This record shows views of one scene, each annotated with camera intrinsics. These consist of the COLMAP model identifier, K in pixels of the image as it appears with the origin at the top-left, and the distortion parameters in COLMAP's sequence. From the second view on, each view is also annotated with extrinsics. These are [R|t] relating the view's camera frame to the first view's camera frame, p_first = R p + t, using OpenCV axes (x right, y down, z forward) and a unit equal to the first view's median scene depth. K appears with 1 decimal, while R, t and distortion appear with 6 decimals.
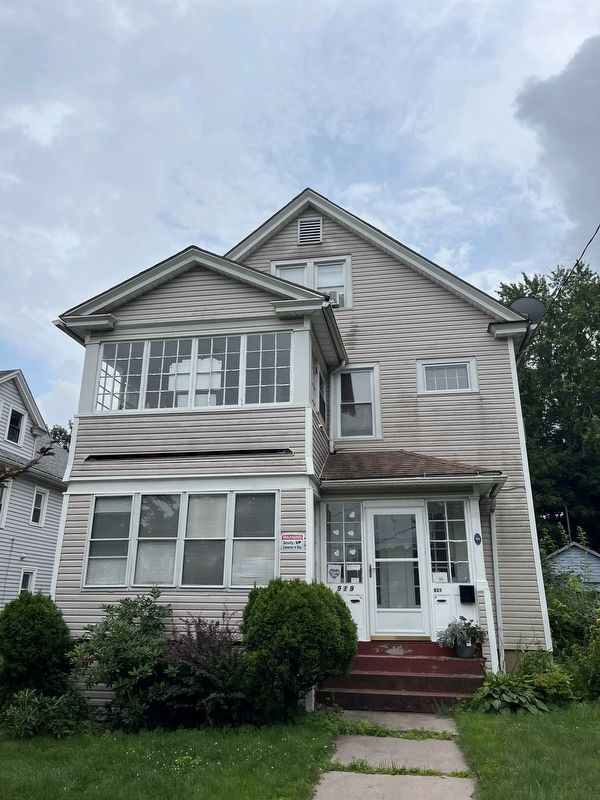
lens RADIAL K [[591.7, 0, 300.0], [0, 591.7, 400.0], [0, 0, 1]] dist [0.006431, 0.001007]
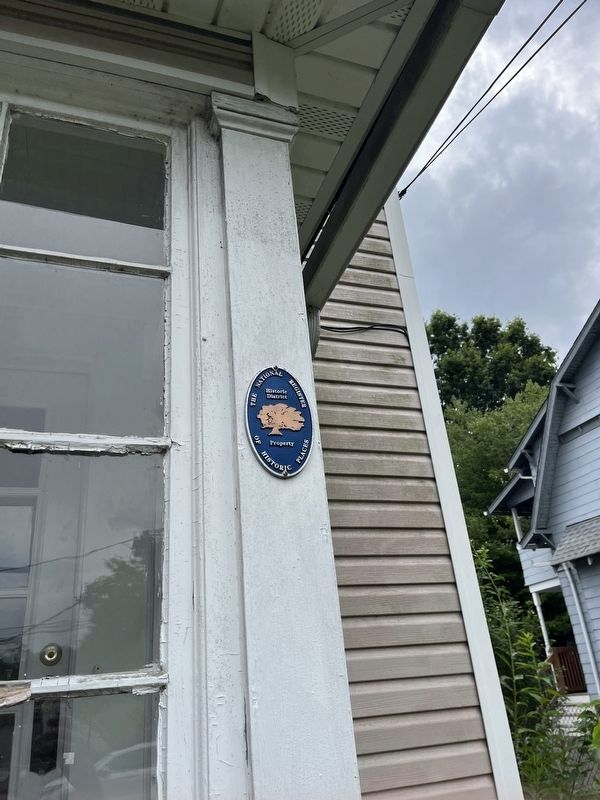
lens RADIAL K [[591.7, 0, 300.0], [0, 591.7, 400.0], [0, 0, 1]] dist [0.006431, 0.001007]
pose [[0.883647, 0.107546, 0.455633, 0.258352], [-0.053847, 0.990145, -0.129280, 0.242142], [-0.465047, 0.089704, 0.880730, 0.910241]]
